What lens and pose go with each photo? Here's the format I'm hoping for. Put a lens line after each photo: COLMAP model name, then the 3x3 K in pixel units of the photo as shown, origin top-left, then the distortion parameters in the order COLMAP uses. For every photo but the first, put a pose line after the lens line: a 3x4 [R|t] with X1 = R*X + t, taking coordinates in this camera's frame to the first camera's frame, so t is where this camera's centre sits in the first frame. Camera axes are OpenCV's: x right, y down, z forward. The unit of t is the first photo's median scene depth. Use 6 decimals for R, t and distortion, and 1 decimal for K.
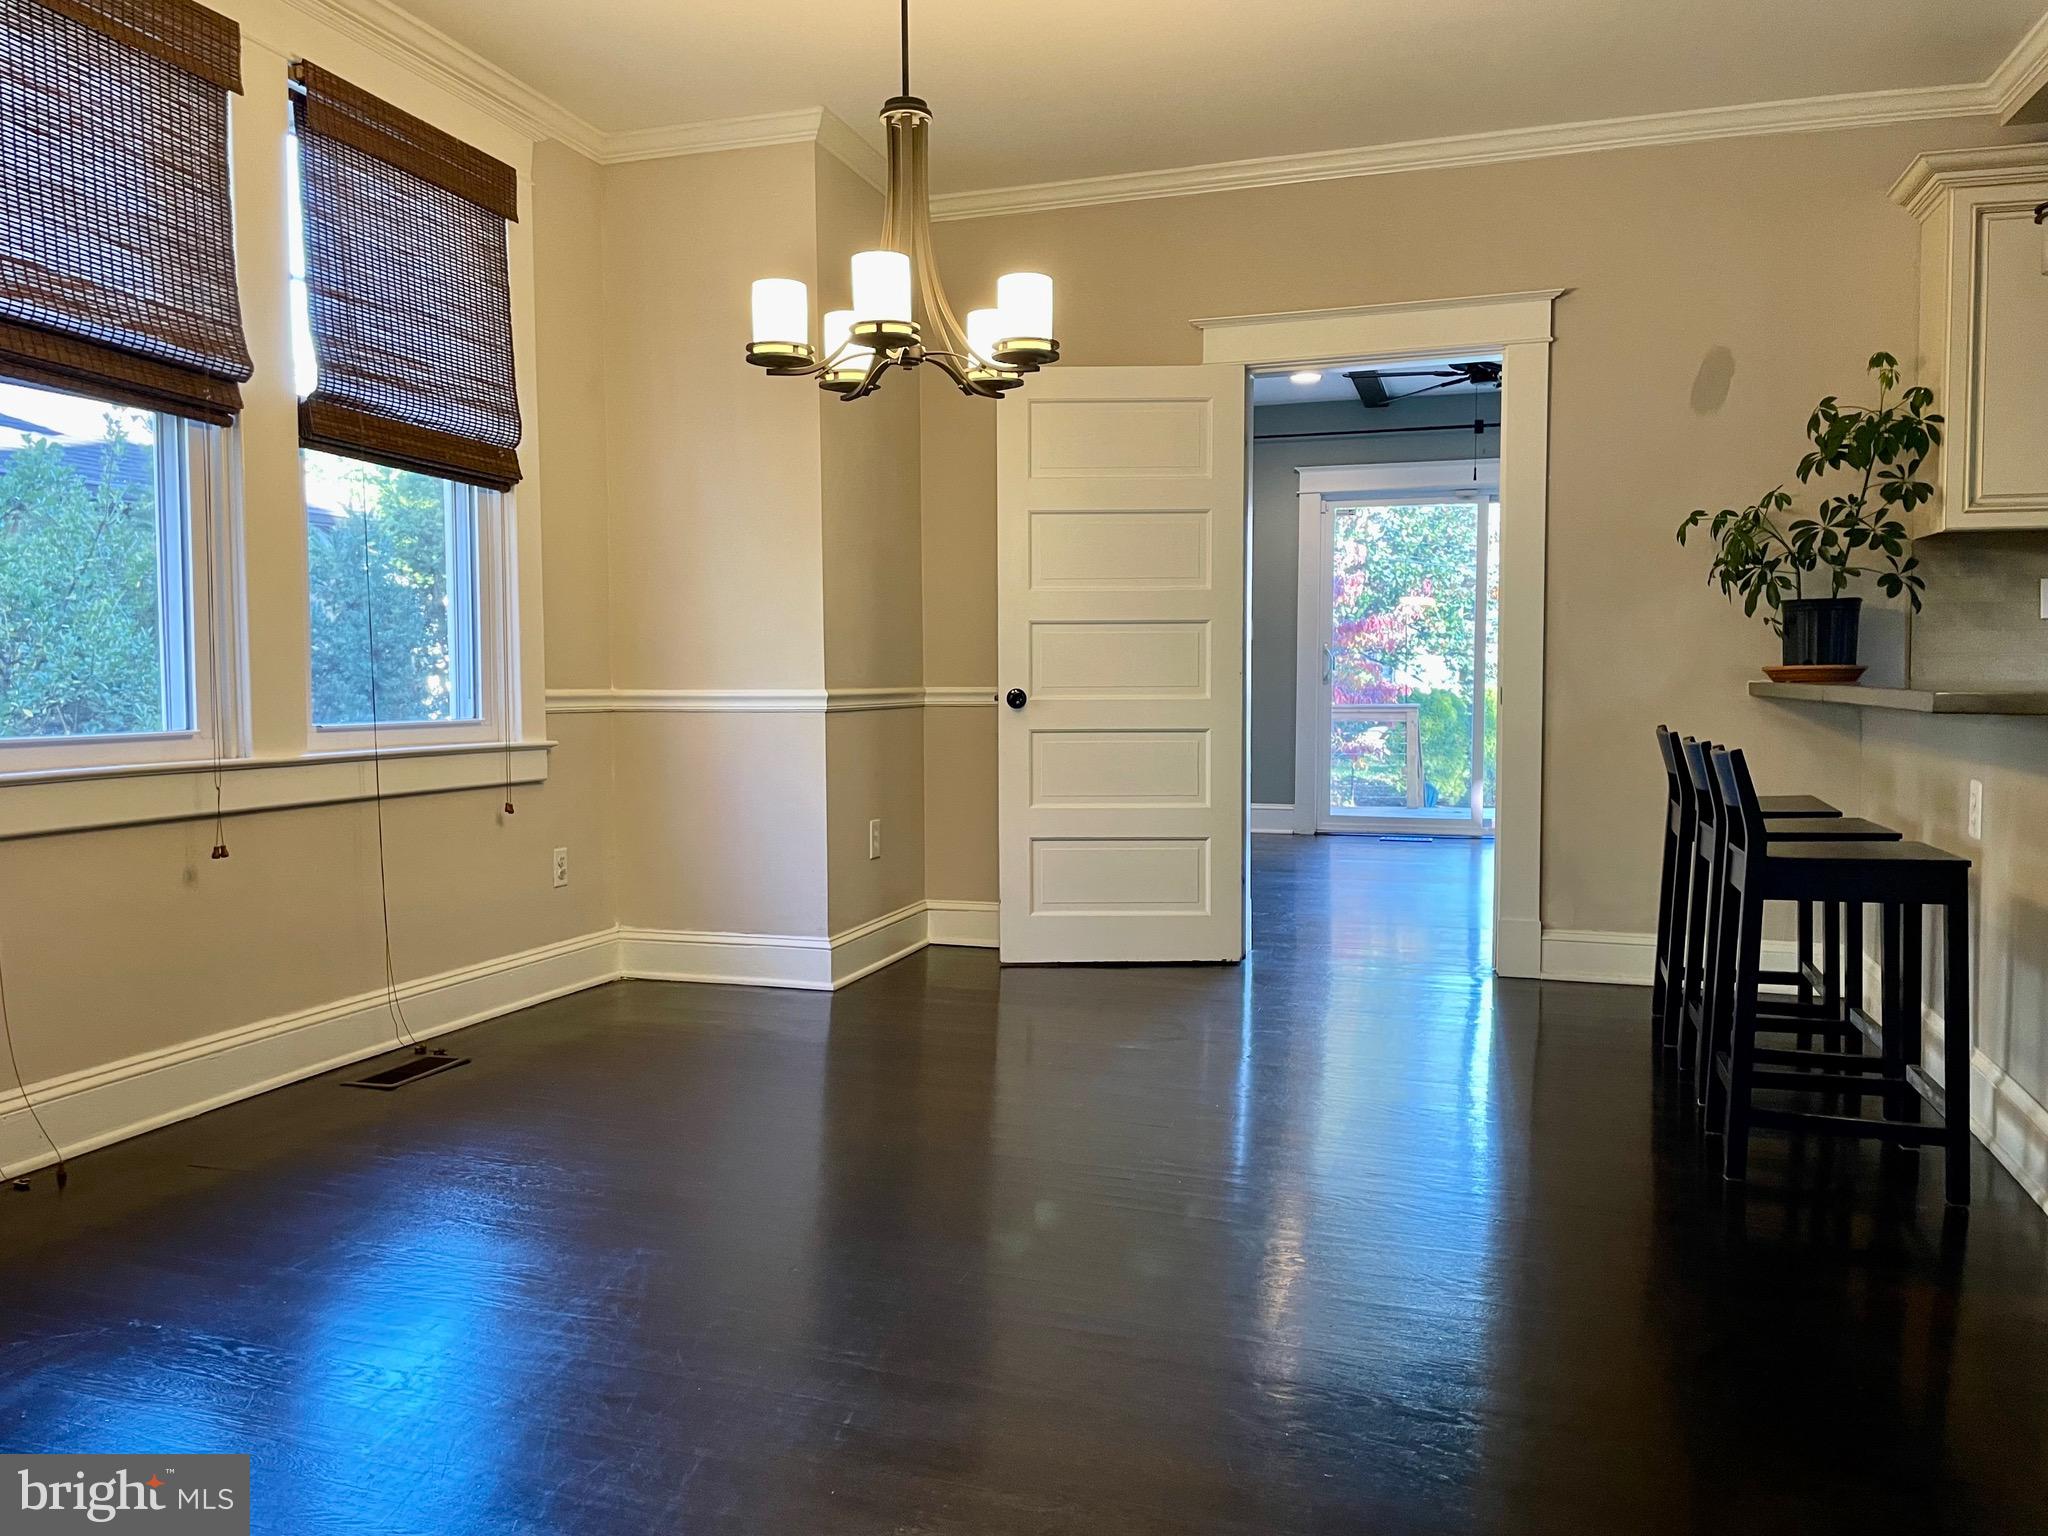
lens RADIAL K [[1579.6, 0, 1017.6], [0, 1579.6, 737.5], [0, 0, 1]] dist [0.113840, -0.151543]
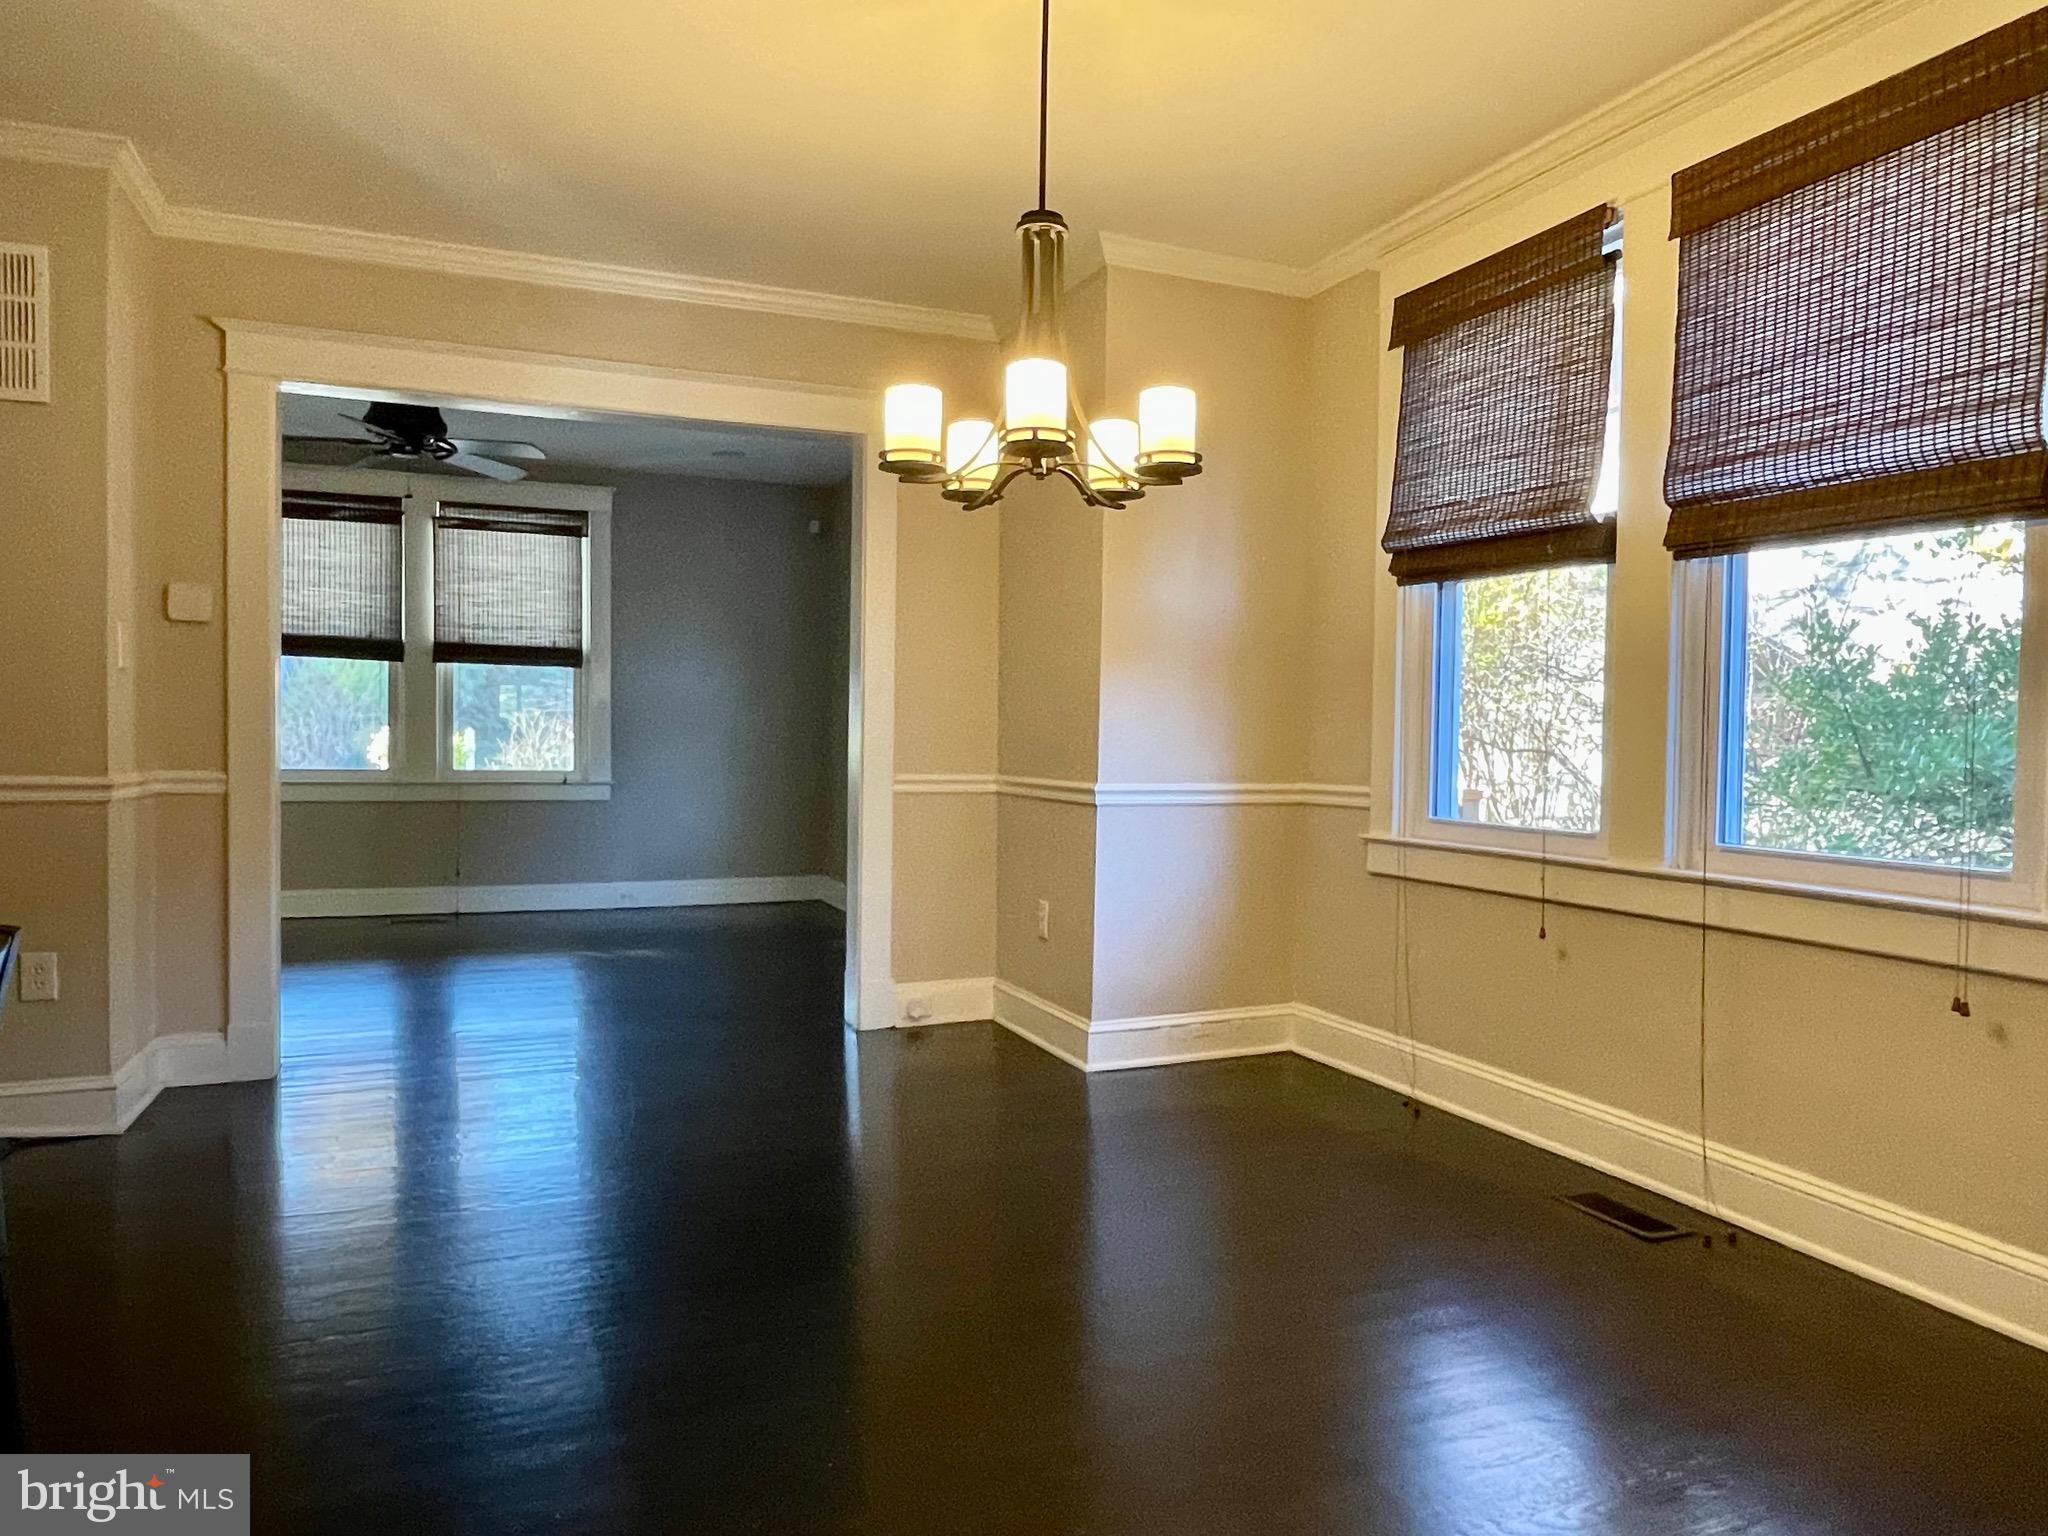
lens RADIAL K [[1352.0, 0, 1024.0], [0, 1352.0, 768.0], [0, 0, 1]] dist [-0.000326, 0.000599]
pose [[-0.777694, 0.008923, -0.628580, 0.384786], [-0.035495, 0.997681, 0.058077, -0.083904], [0.627640, 0.067478, -0.775574, 1.365603]]
